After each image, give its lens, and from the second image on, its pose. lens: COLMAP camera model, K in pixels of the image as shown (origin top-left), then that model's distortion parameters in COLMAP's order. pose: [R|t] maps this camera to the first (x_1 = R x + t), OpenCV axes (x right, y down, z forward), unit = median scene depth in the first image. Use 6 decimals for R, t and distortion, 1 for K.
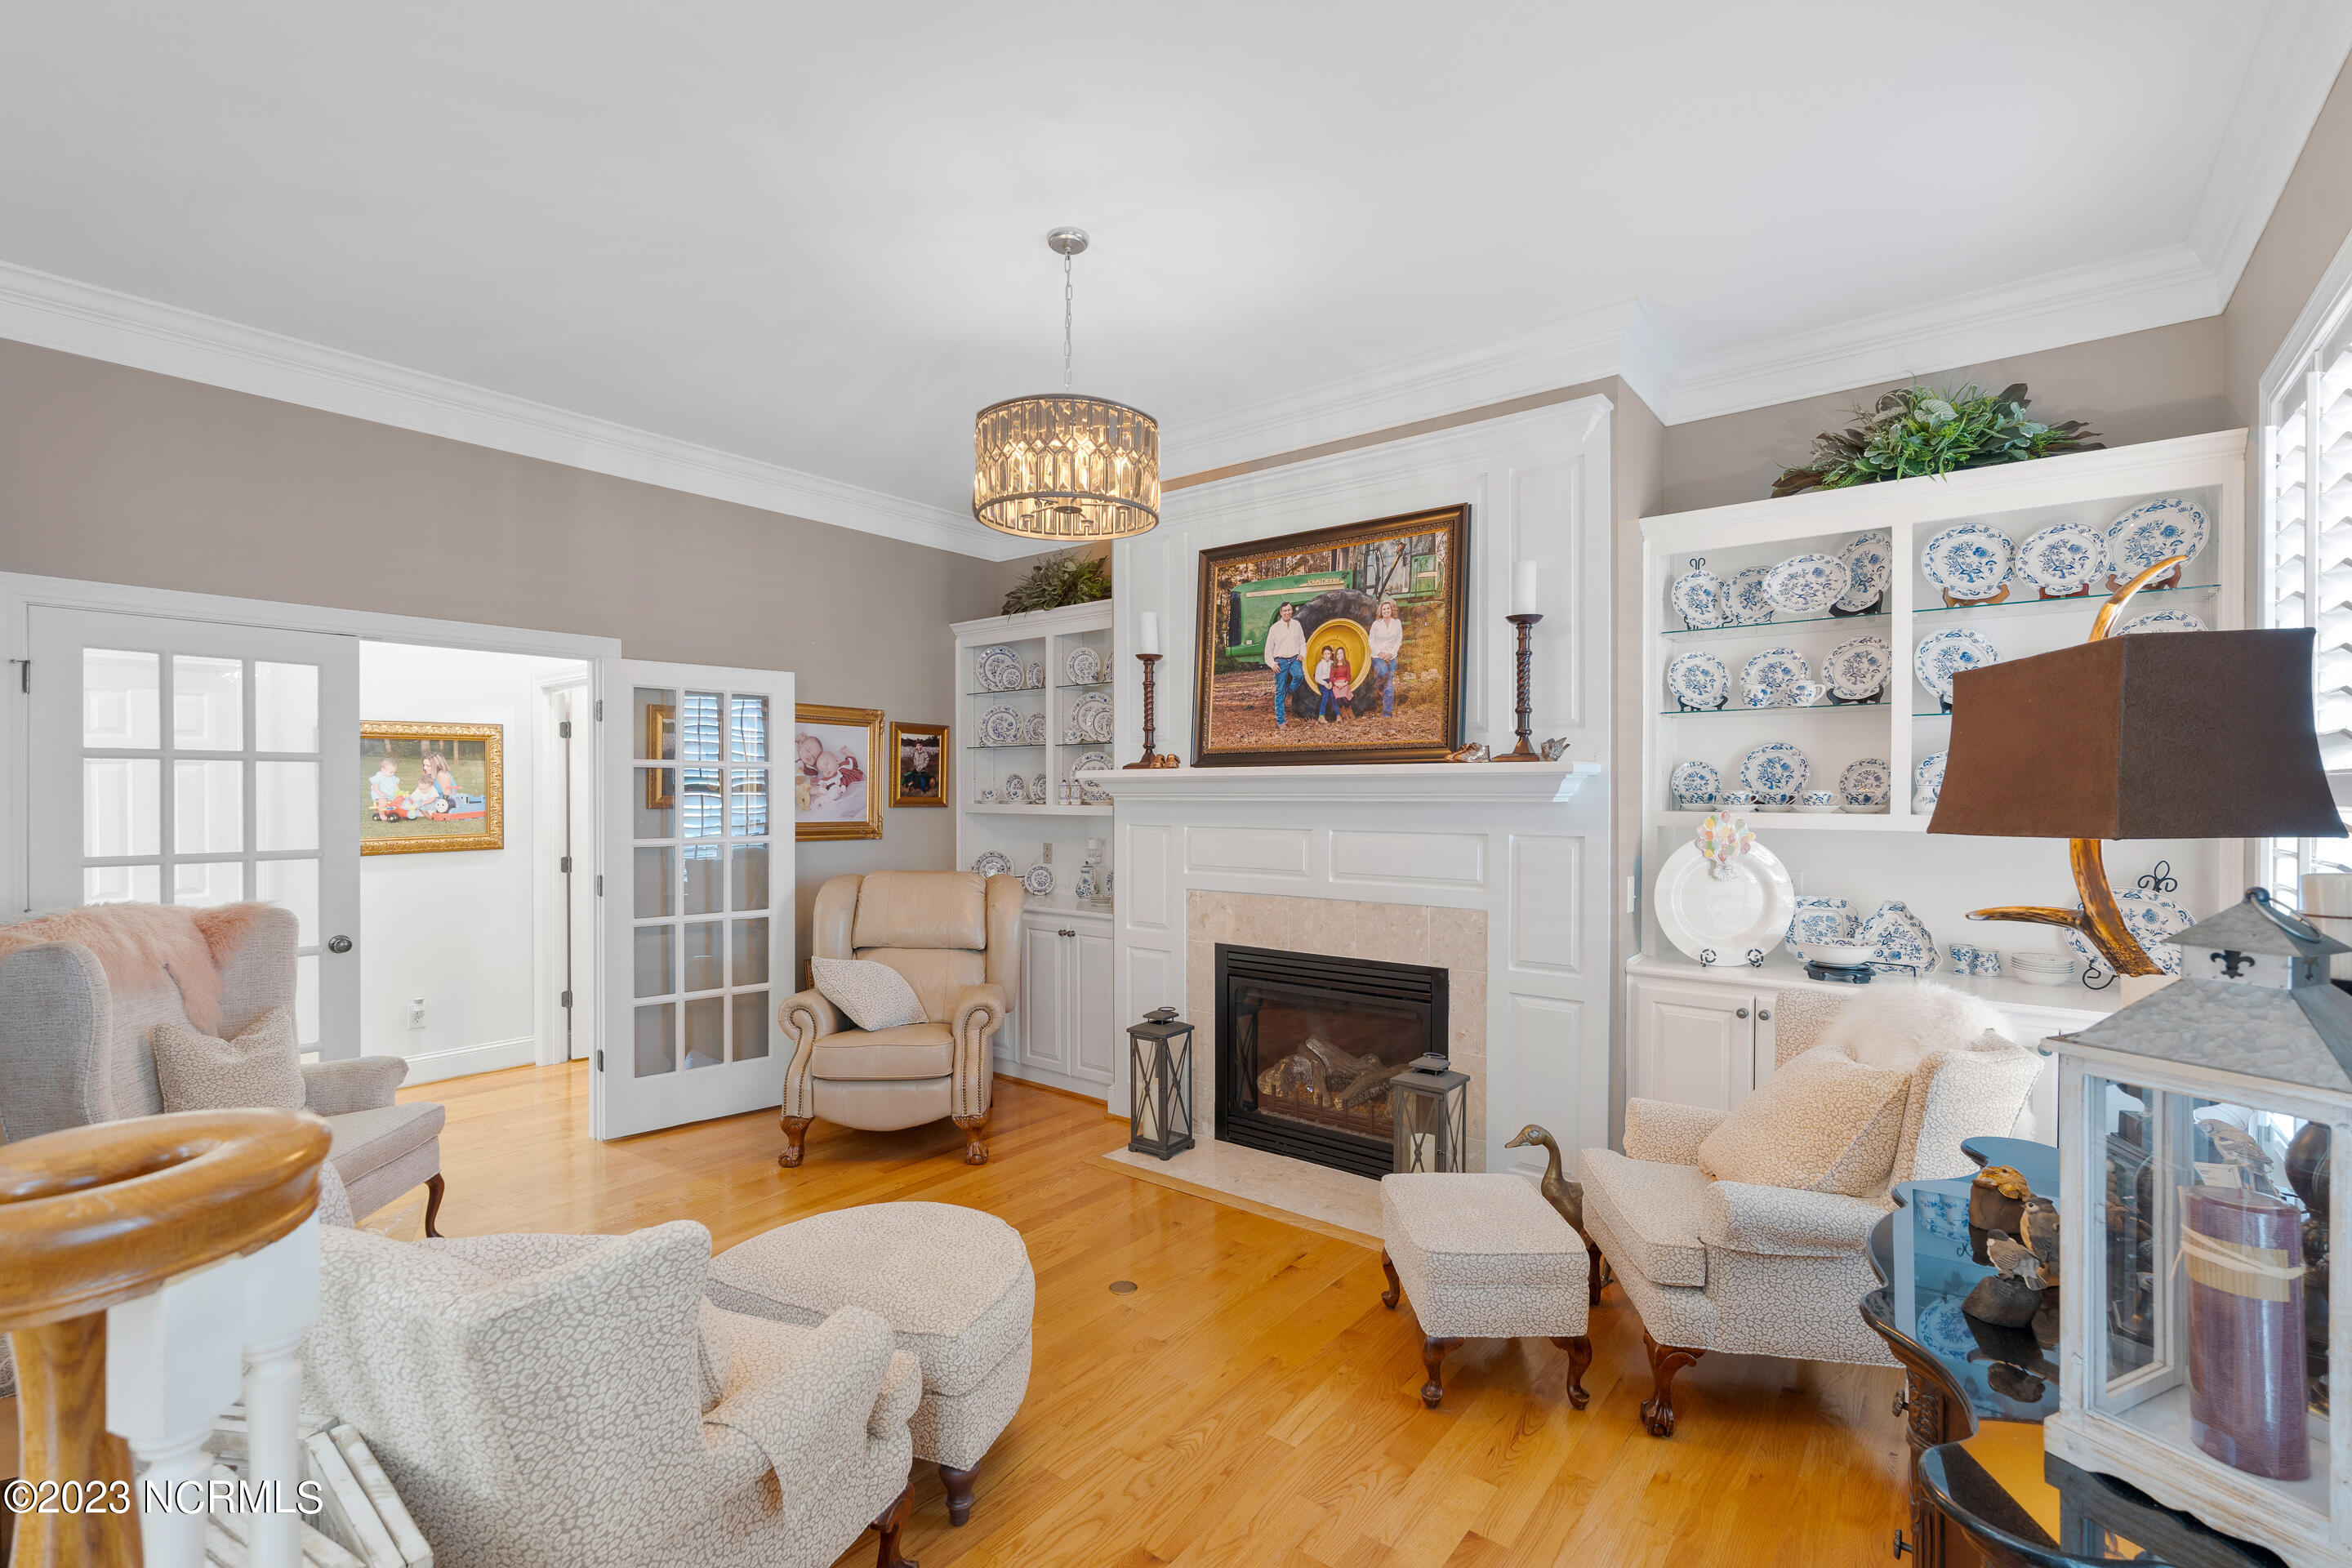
lens RADIAL K [[1041.4, 0, 1185.5], [0, 1041.4, 795.7], [0, 0, 1]] dist [0.000236, -0.000248]
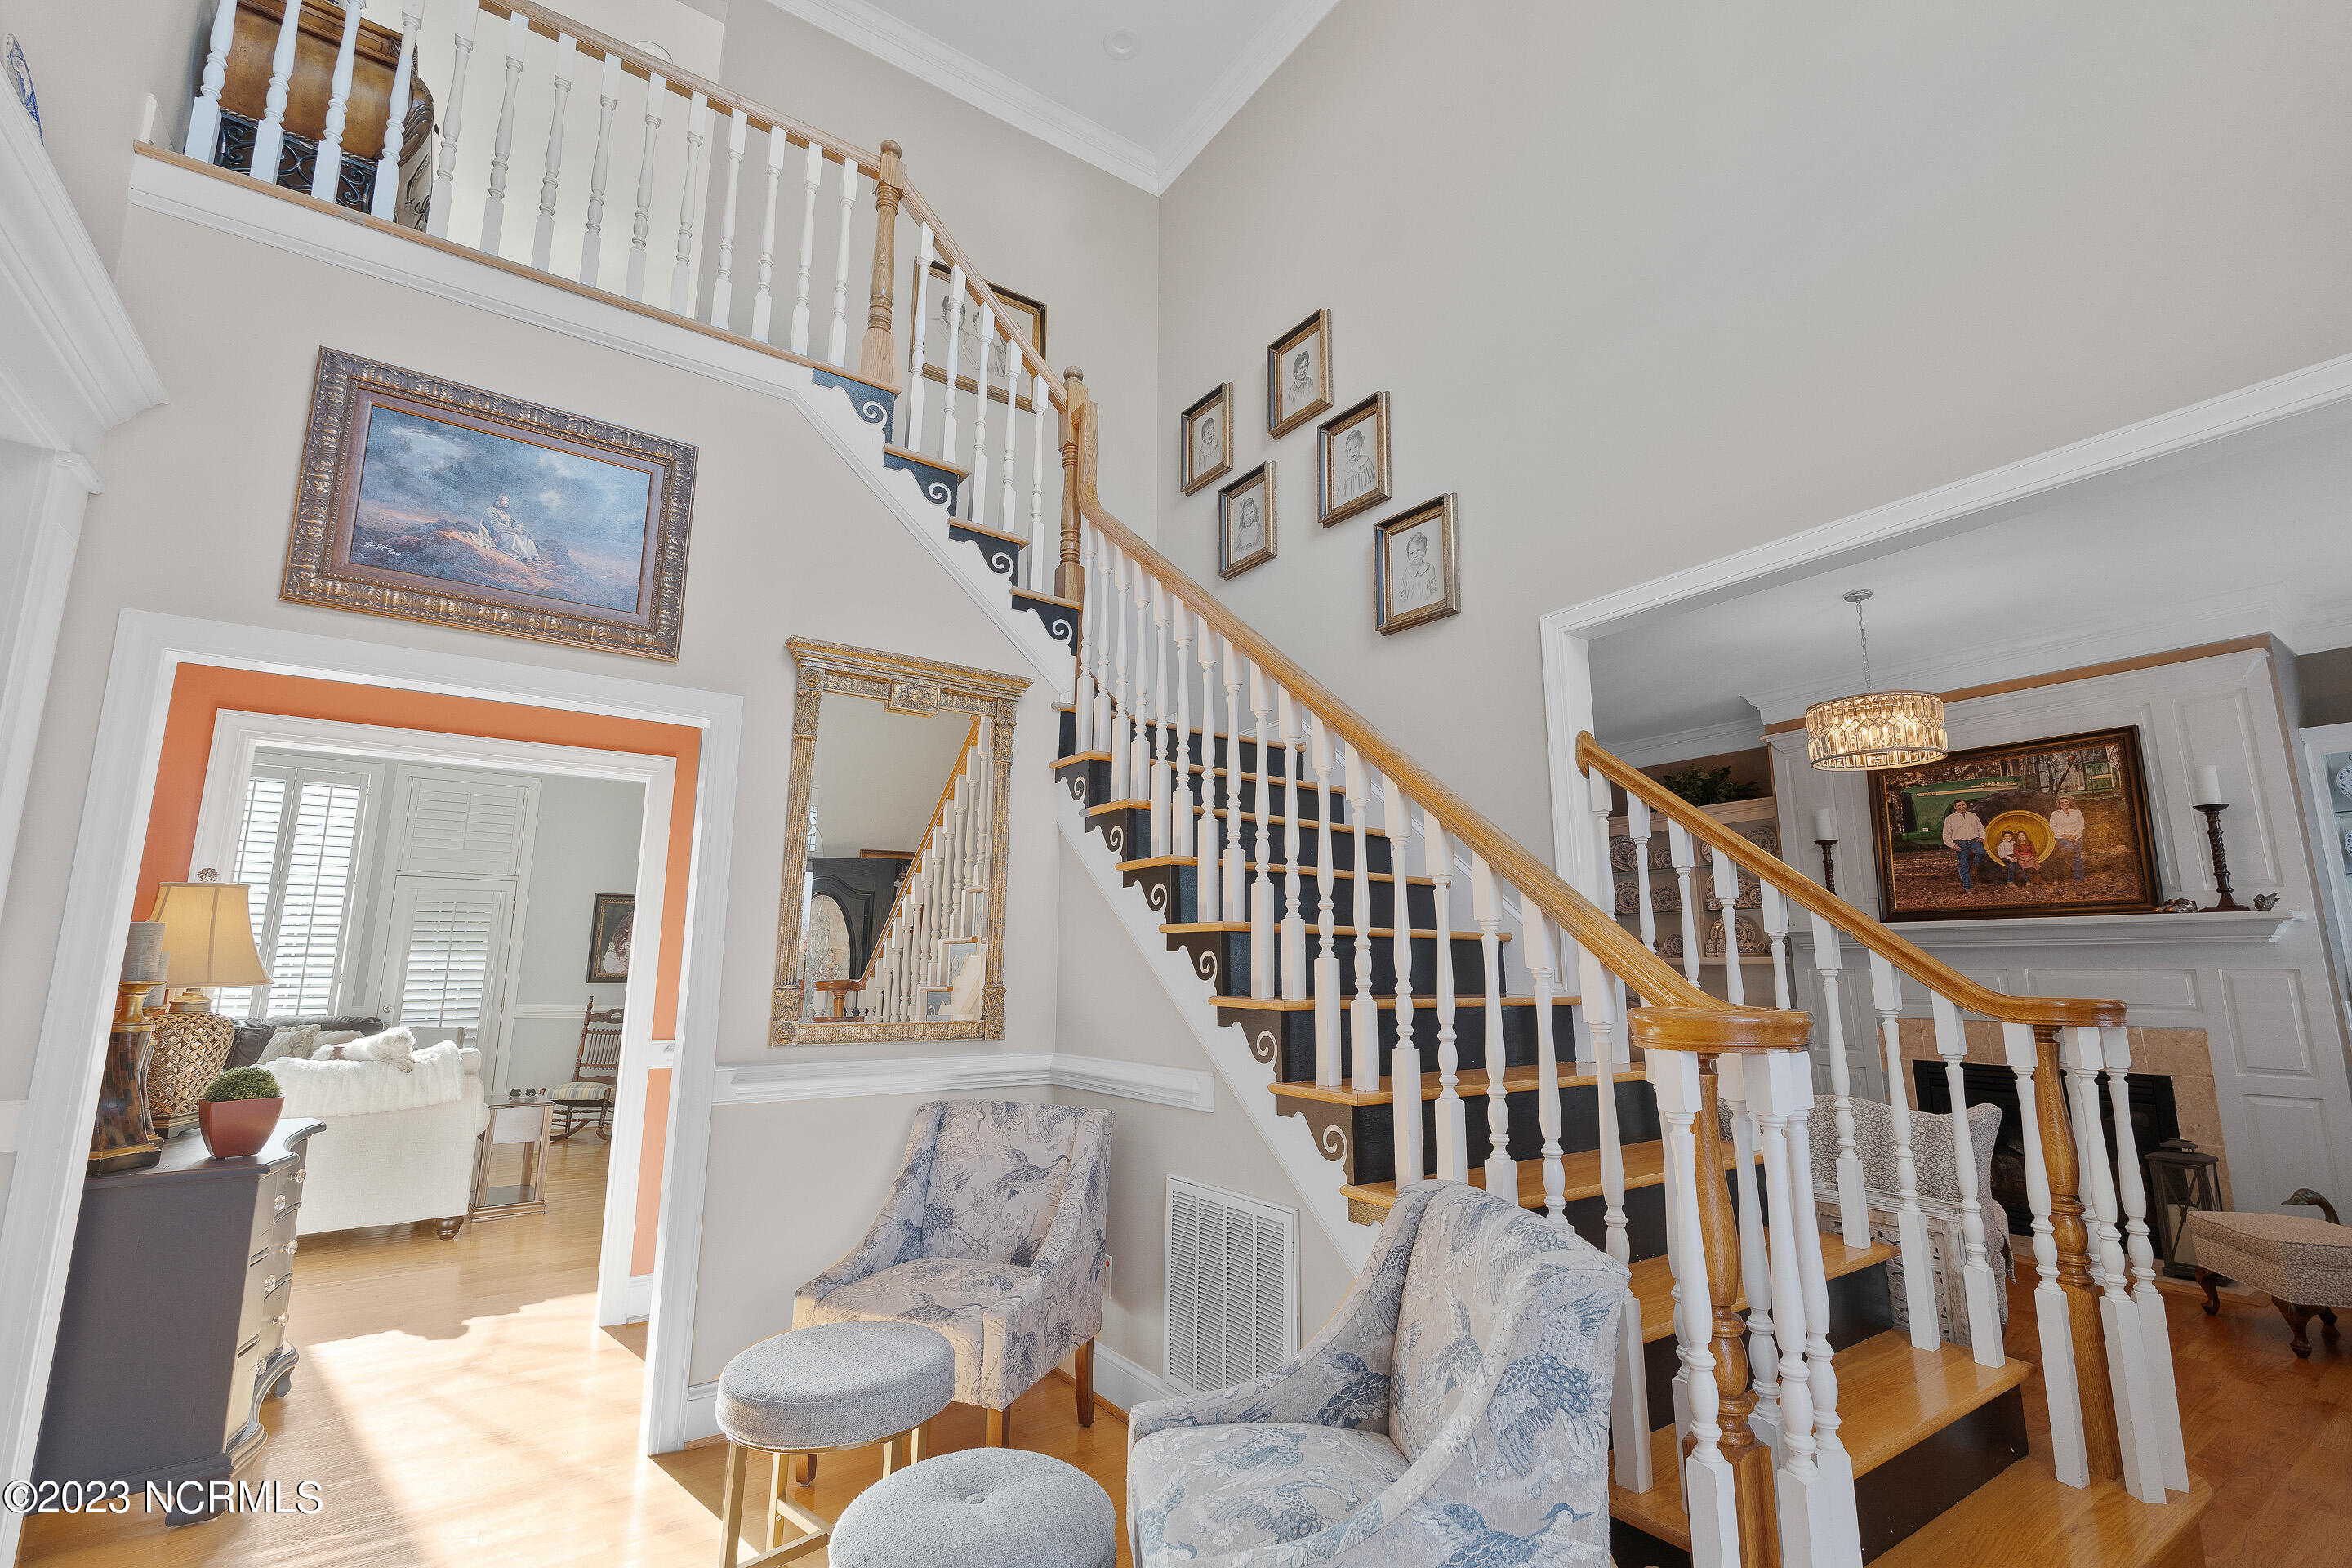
lens RADIAL K [[1041.4, 0, 1167.1], [0, 1041.4, 781.5], [0, 0, 1]] dist [0.000236, -0.000248]
pose [[0.959709, -0.050326, -0.276451, -0.550653], [-0.001484, 0.982910, -0.184082, 0.045827], [0.280991, 0.177076, 0.943233, -0.613865]]
